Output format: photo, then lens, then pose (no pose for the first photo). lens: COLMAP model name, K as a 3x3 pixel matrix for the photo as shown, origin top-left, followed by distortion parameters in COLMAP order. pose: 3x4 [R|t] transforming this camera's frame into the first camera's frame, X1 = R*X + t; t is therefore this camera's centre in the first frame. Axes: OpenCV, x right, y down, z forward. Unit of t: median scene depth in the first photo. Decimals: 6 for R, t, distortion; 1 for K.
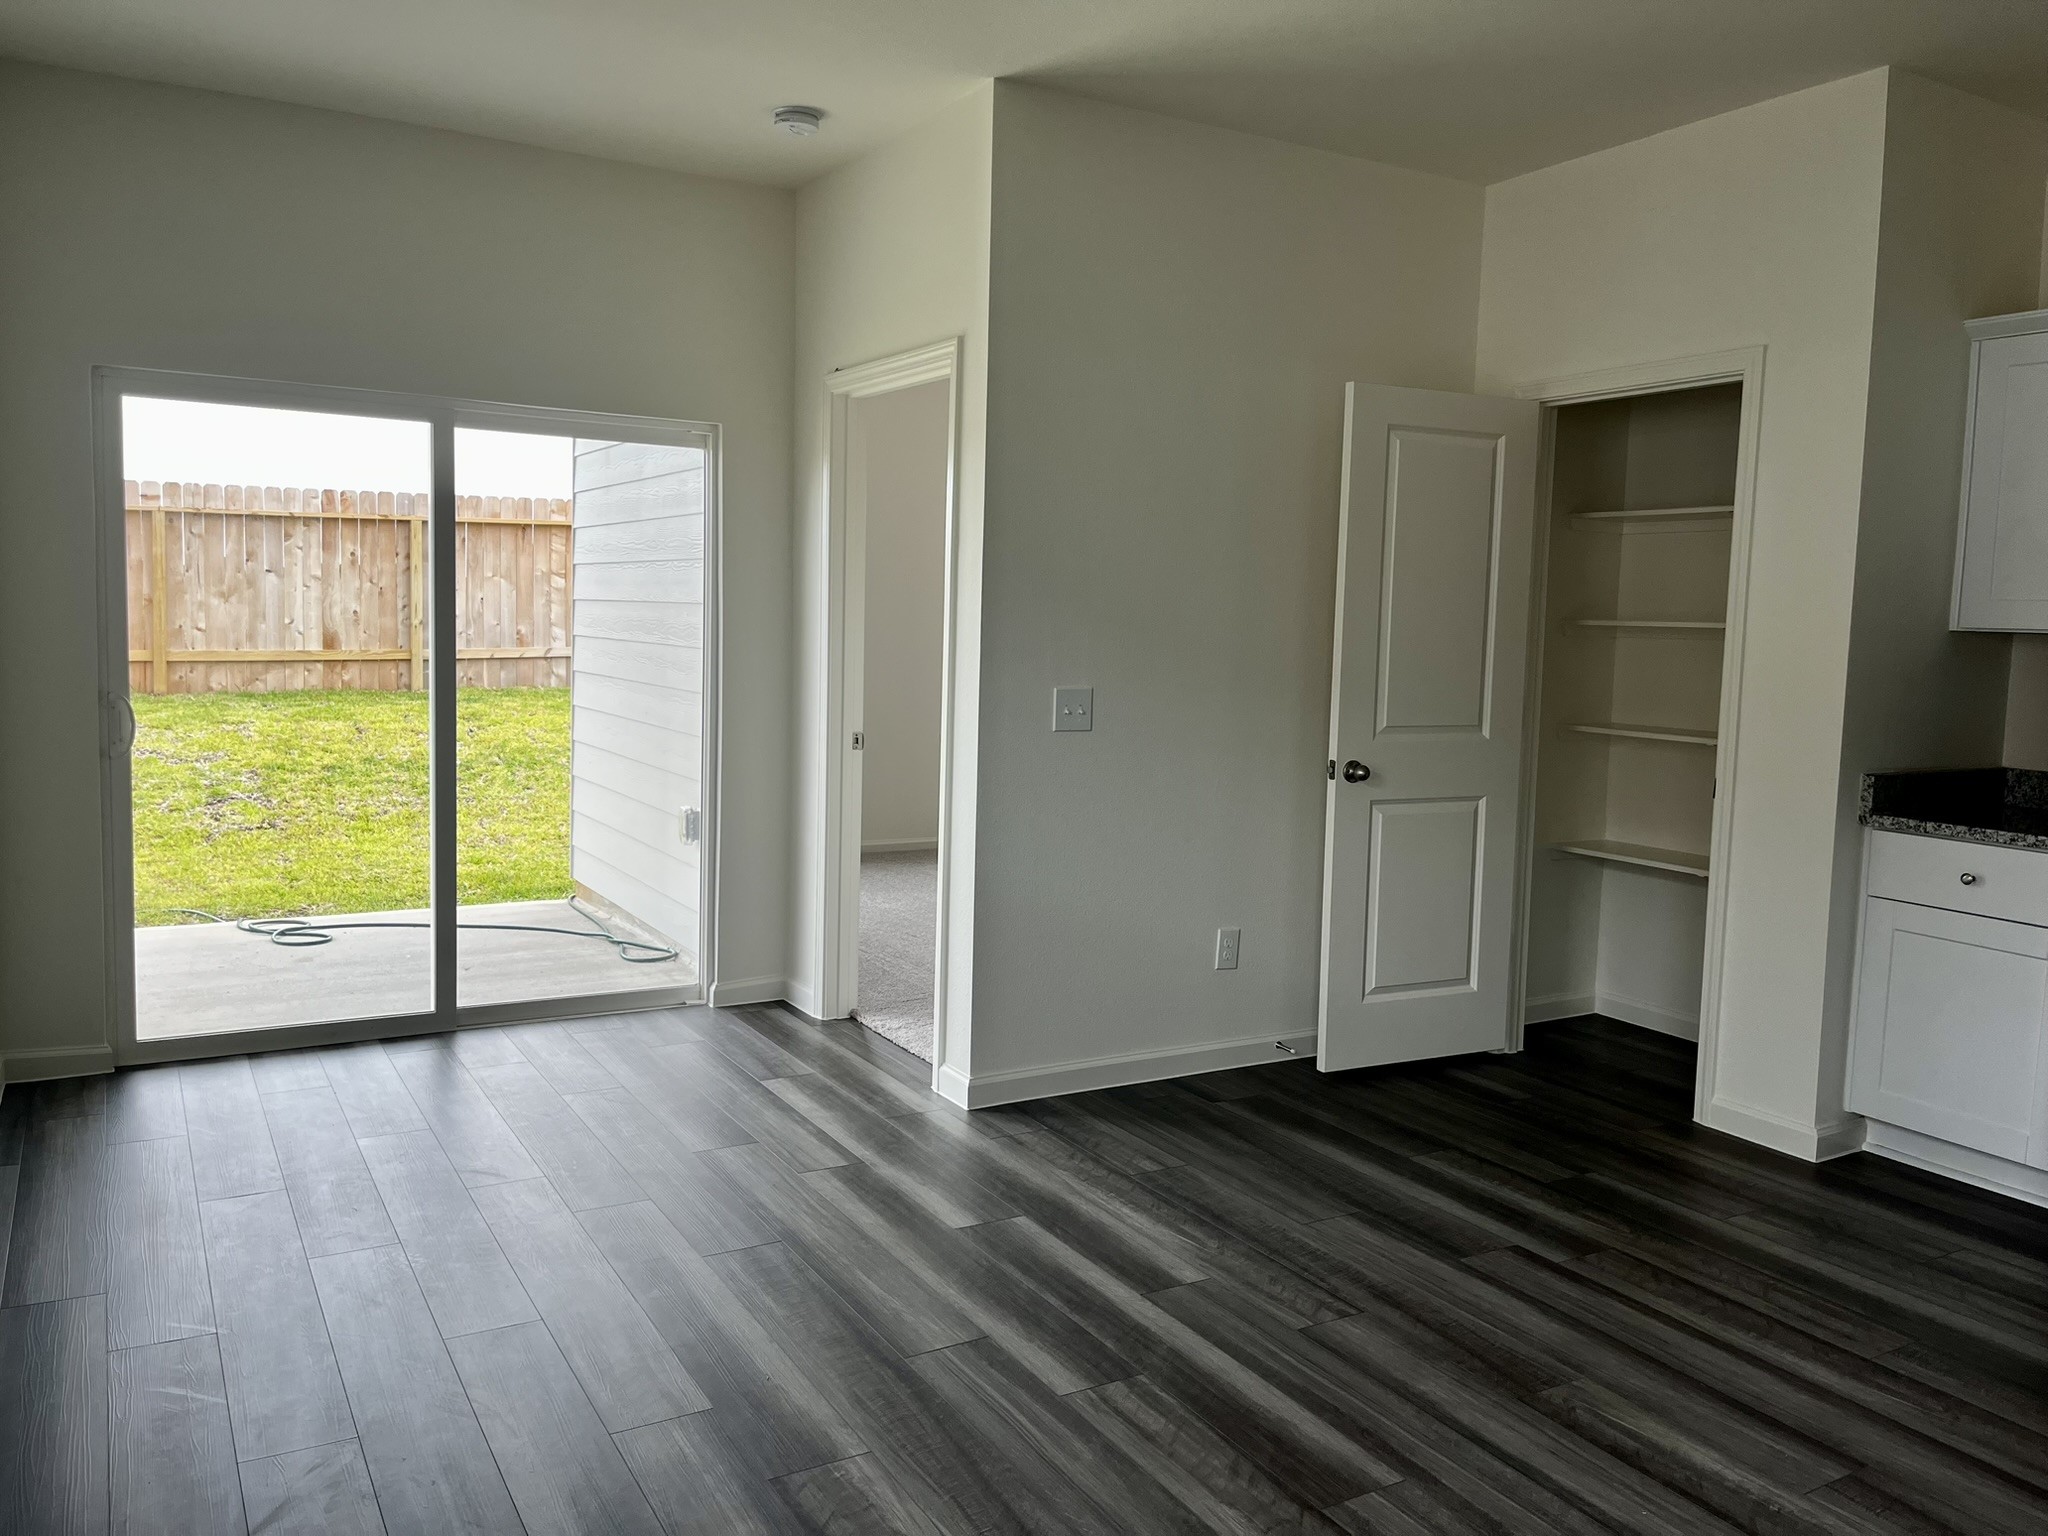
lens RADIAL K [[1556.2, 0, 1014.3], [0, 1556.2, 751.9], [0, 0, 1]] dist [0.042036, -0.052297]
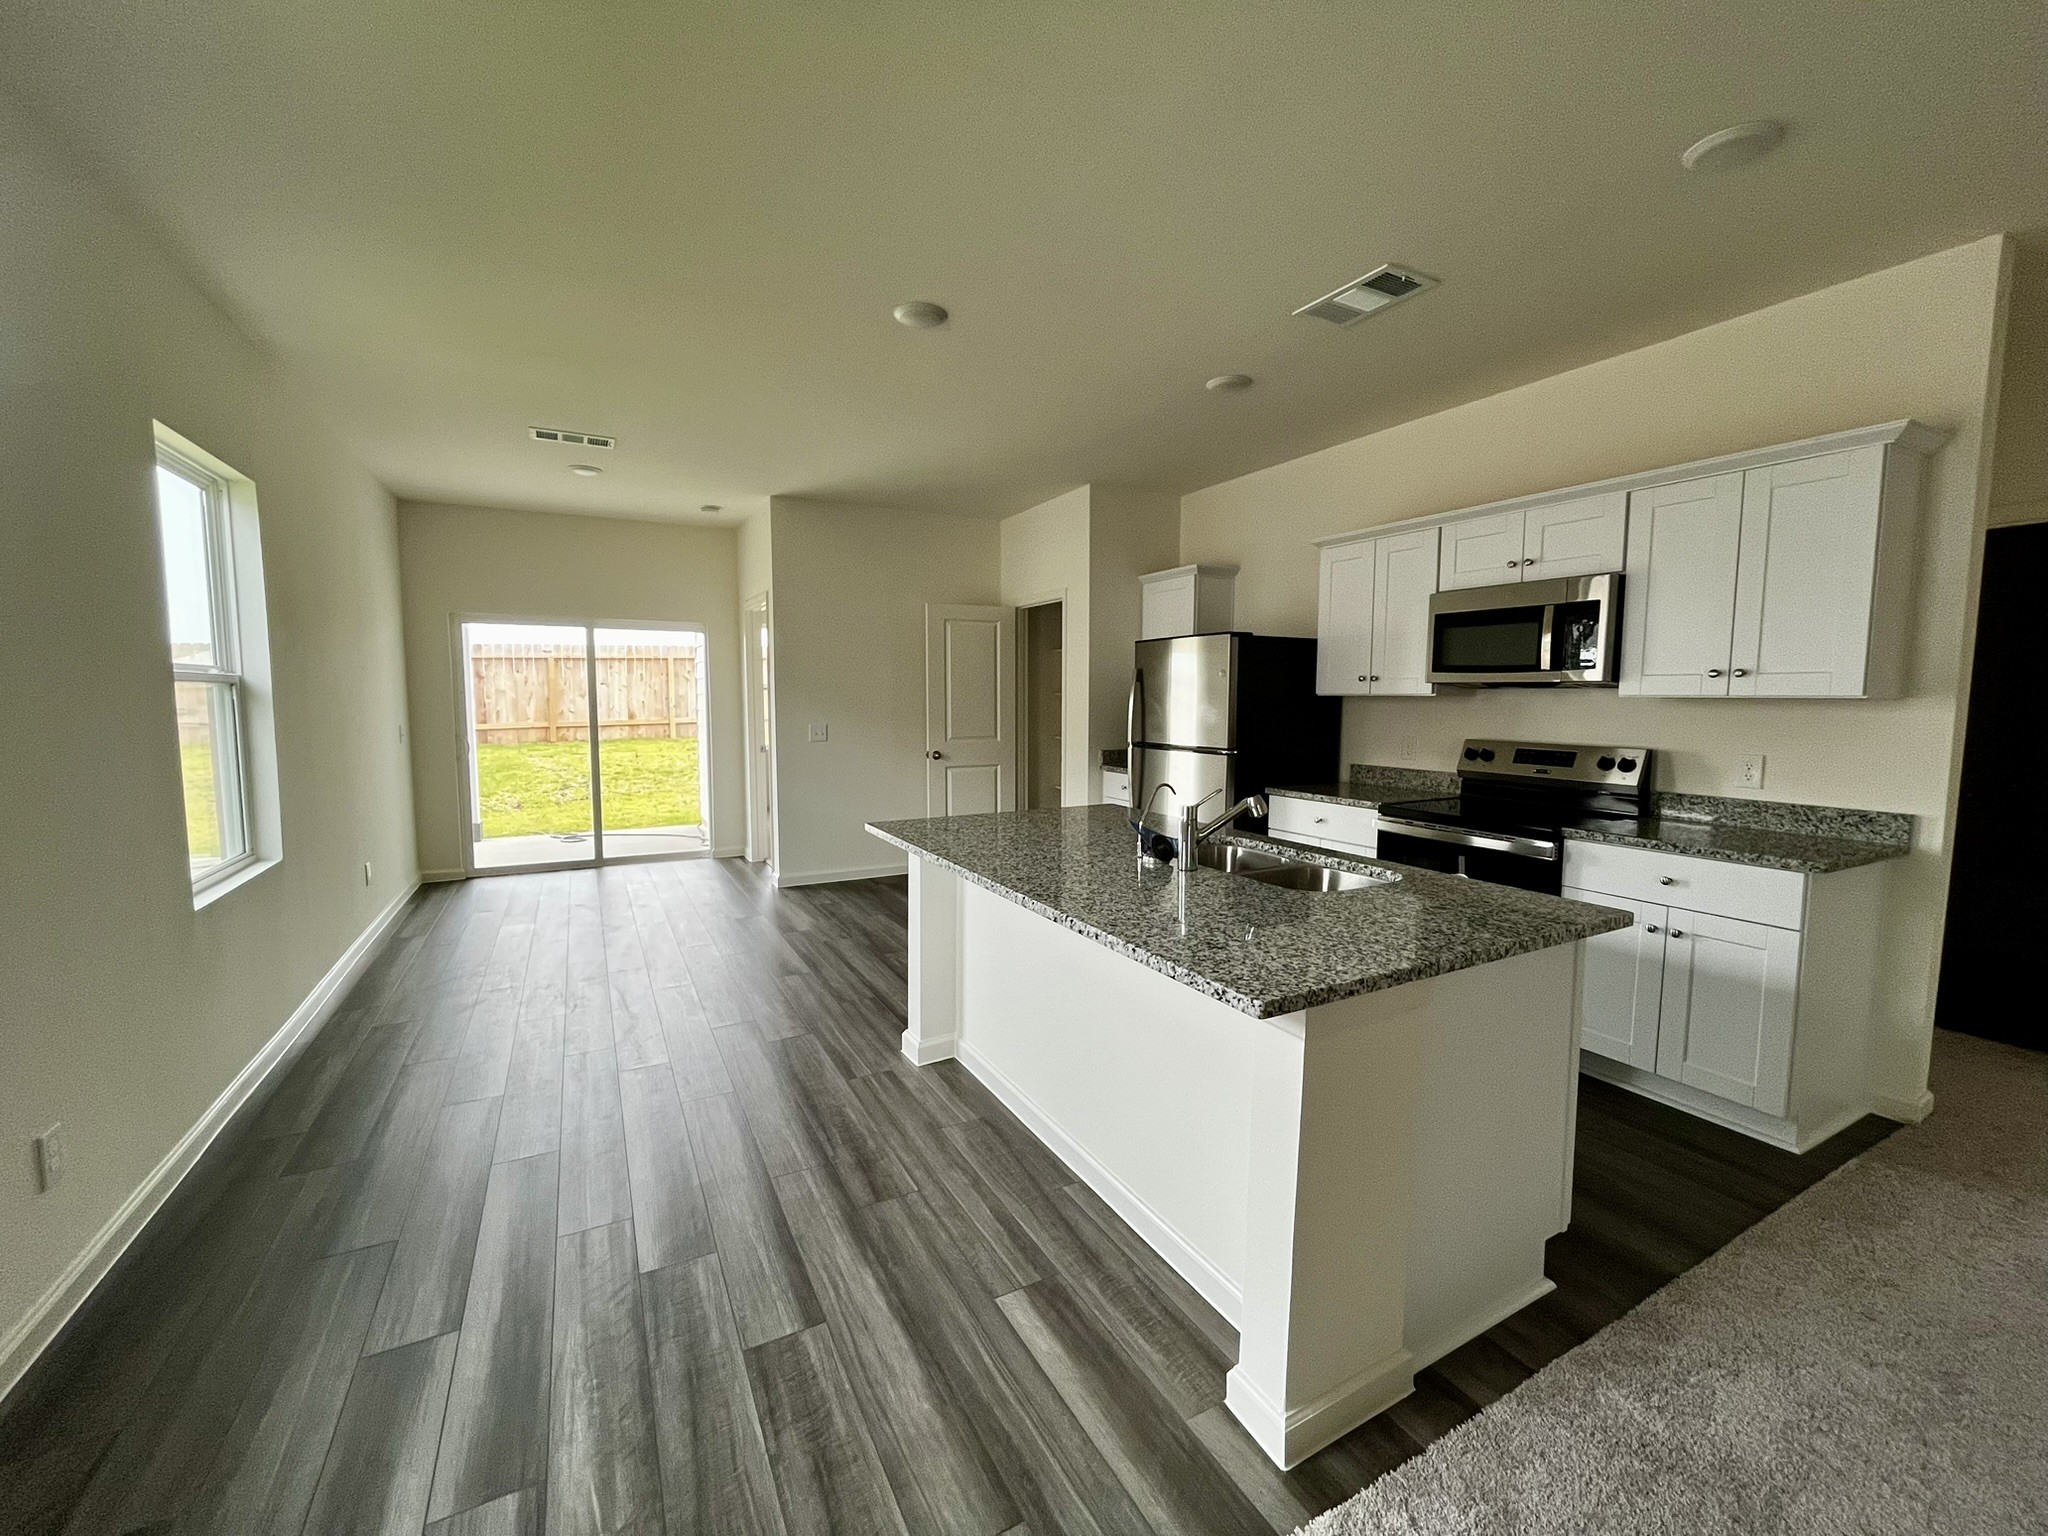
lens RADIAL K [[829.7, 0, 1012.9], [0, 829.7, 764.2], [0, 0, 1]] dist [-0.002296, 0.000245]
pose [[0.998970, -0.021736, -0.039837, 0.419736], [0.021598, 0.999759, -0.003904, 0.037187], [0.039912, 0.003039, 0.999199, -0.367752]]
